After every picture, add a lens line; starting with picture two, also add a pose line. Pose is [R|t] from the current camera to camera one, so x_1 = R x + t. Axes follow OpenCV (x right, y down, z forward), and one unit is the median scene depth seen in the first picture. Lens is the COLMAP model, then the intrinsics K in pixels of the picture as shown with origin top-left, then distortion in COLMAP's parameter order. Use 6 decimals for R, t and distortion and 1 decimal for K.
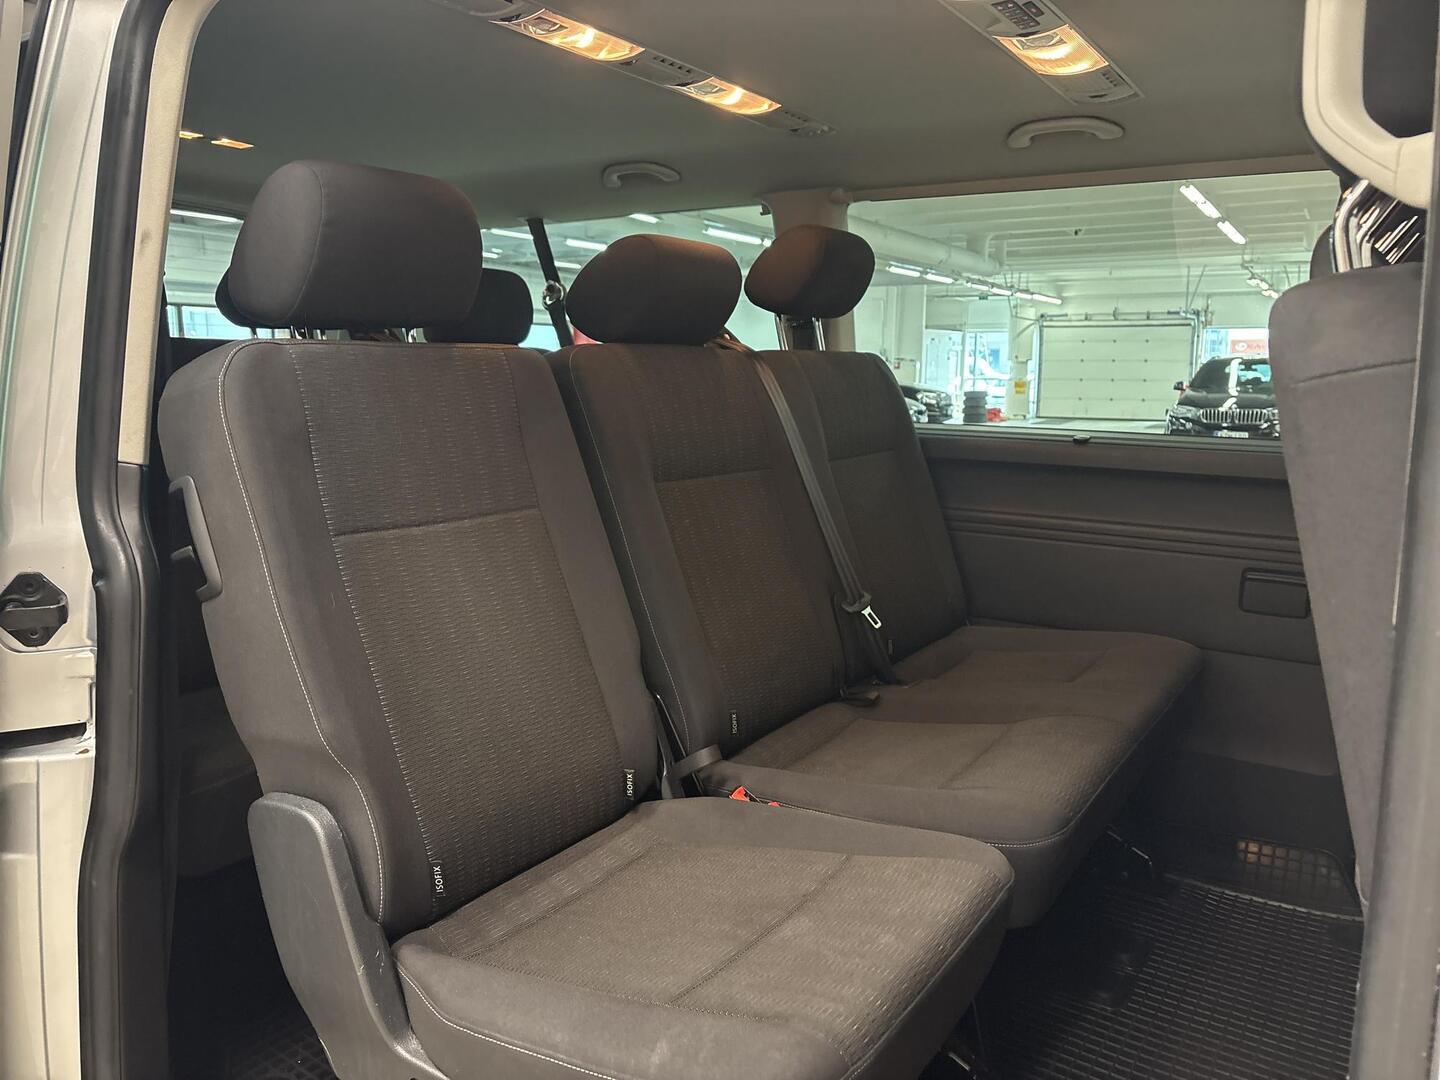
lens RADIAL K [[1121.1, 0, 720.0], [0, 1121.1, 540.0], [0, 0, 1]] dist [-0.000828, 0.002938]
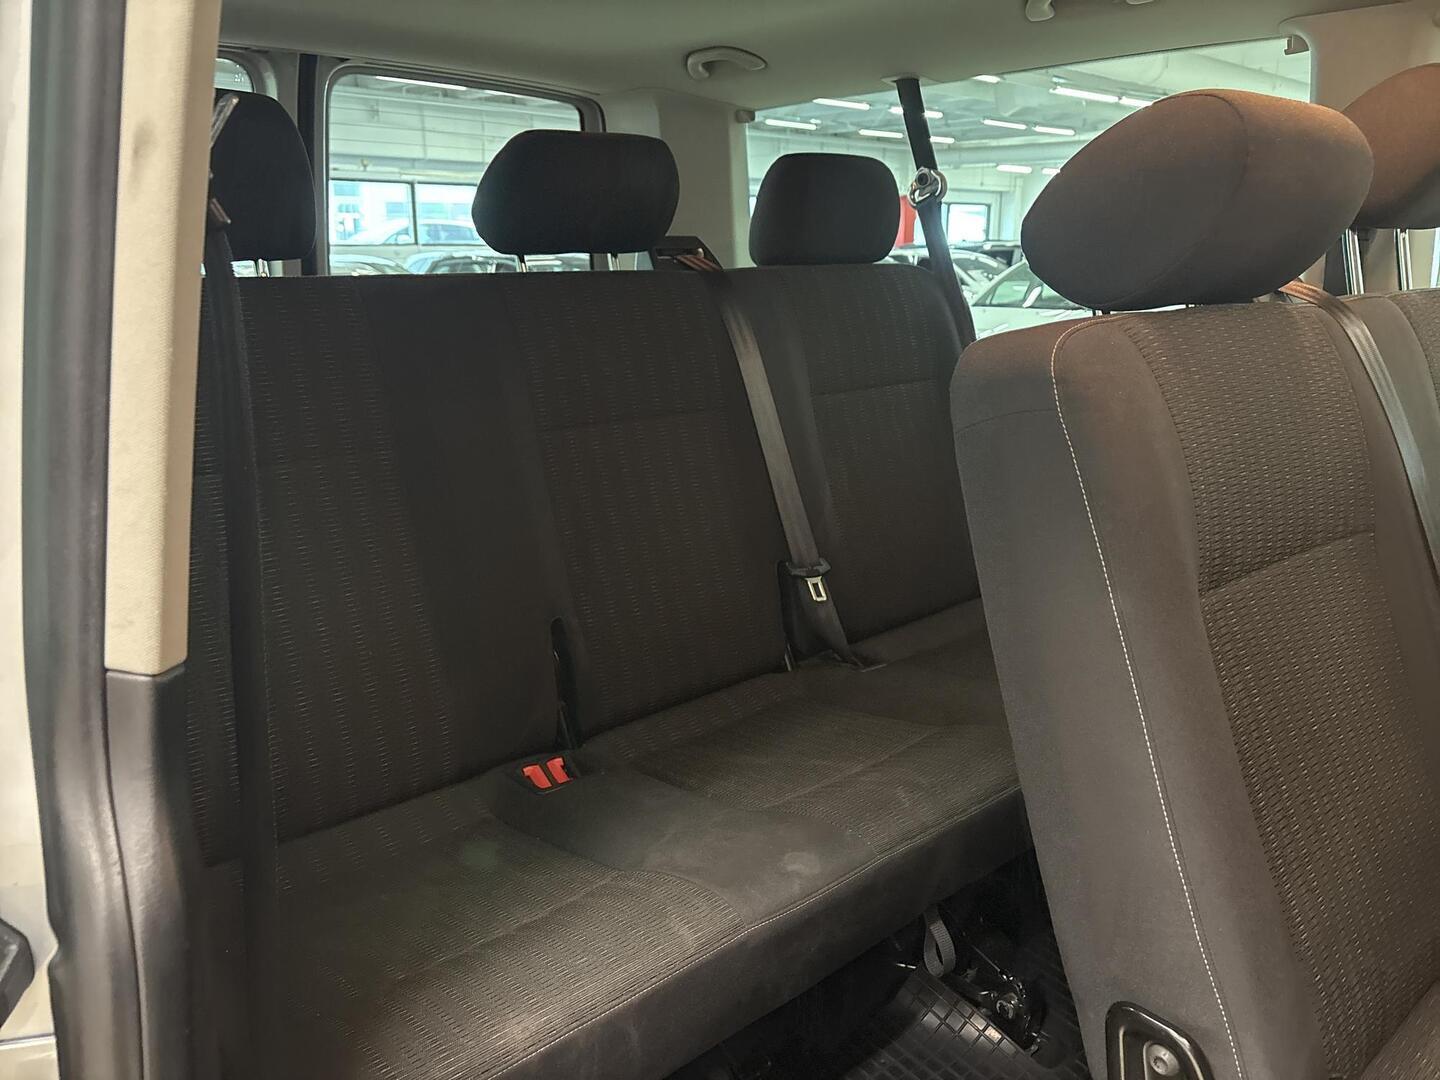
lens RADIAL K [[1121.1, 0, 720.0], [0, 1121.1, 540.0], [0, 0, 1]] dist [-0.000828, 0.002938]
pose [[0.963782, 0.061555, -0.259492, -0.076855], [-0.033511, 0.993239, 0.111148, -0.070869], [0.264579, -0.098427, 0.959328, 0.257479]]
